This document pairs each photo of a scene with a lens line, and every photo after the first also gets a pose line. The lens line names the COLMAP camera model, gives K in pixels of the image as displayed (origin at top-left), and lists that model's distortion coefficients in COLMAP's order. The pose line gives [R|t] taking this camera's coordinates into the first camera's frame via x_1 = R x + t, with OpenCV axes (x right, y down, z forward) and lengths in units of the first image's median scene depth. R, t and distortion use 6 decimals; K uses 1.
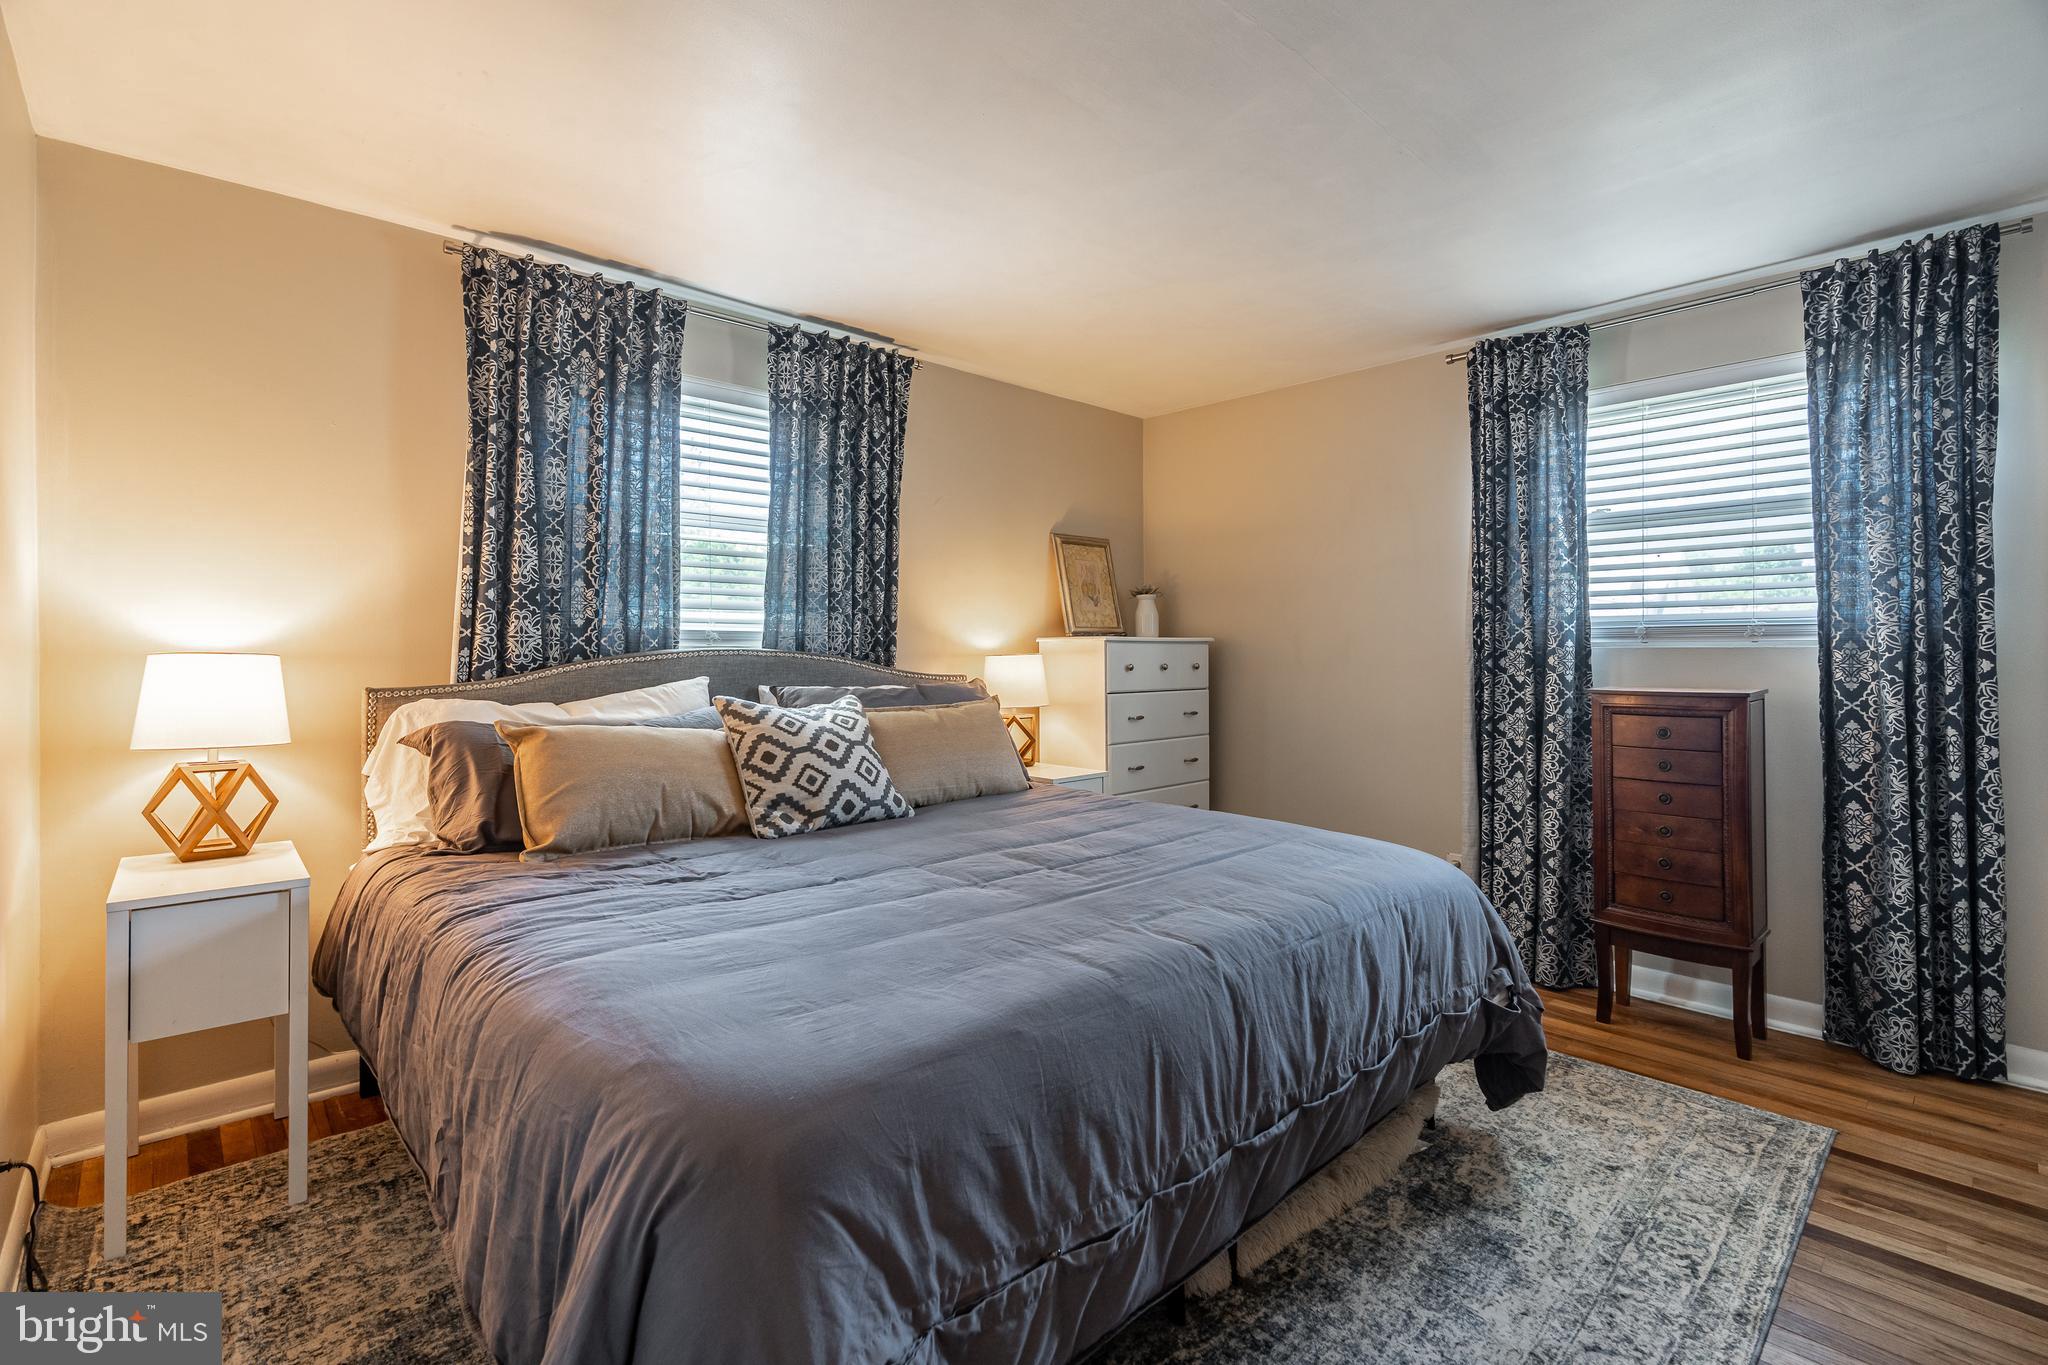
lens RADIAL K [[936.5, 0, 1023.8], [0, 936.5, 646.9], [0, 0, 1]] dist [-0.001301, 0.000093]
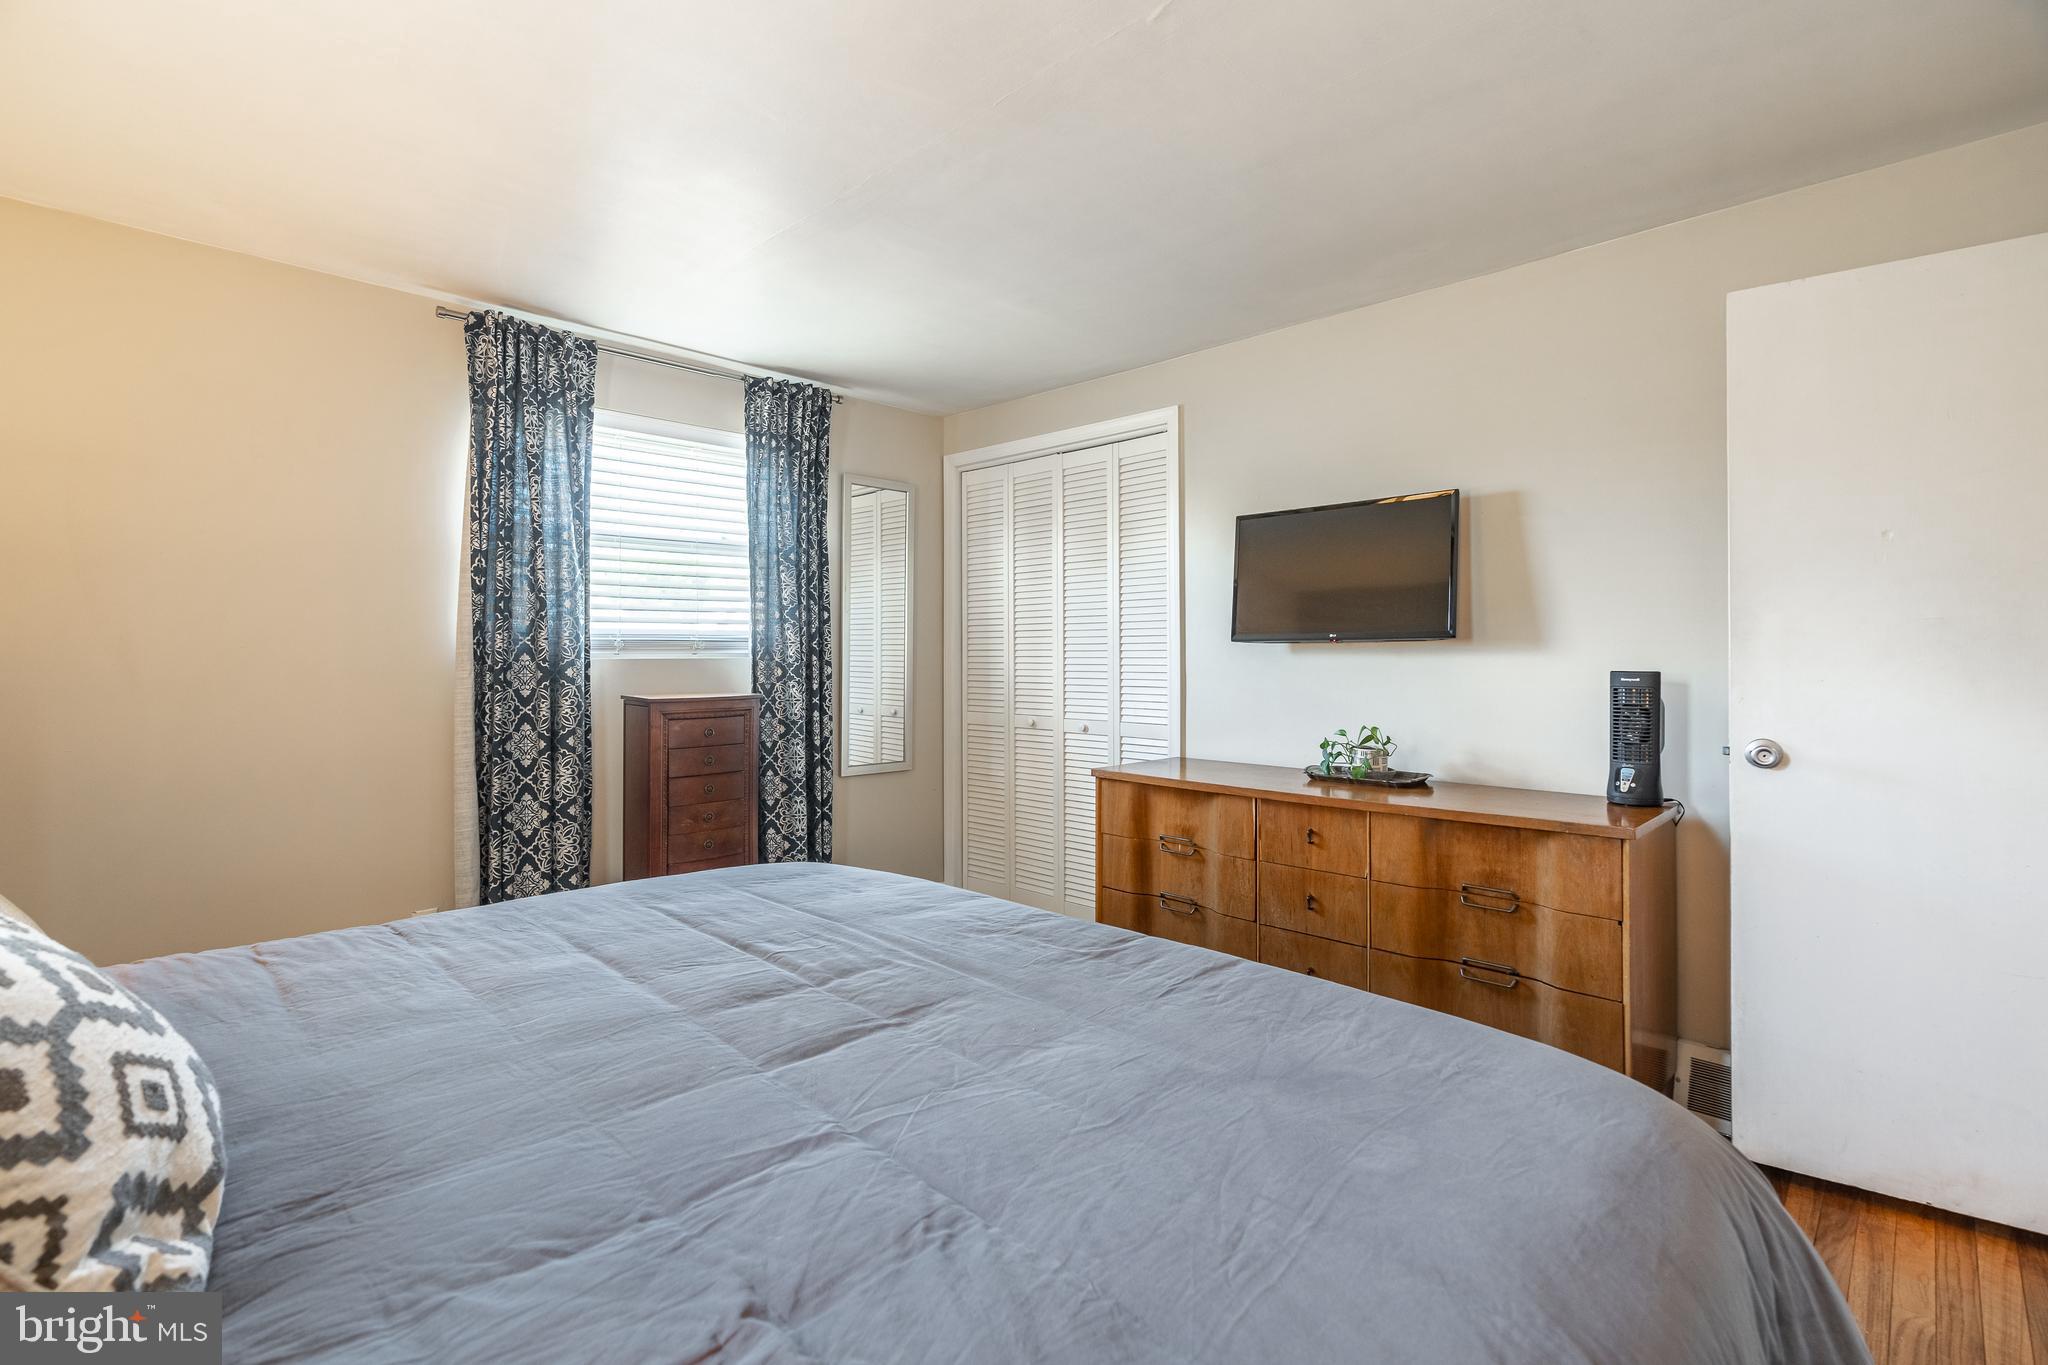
lens RADIAL K [[936.5, 0, 1023.8], [0, 936.5, 646.9], [0, 0, 1]] dist [-0.001301, 0.000093]
pose [[-0.041389, 0.010035, 0.999093, -0.434668], [-0.001358, 0.999948, -0.010100, -0.002925], [-0.999142, -0.001774, -0.041373, 0.573566]]
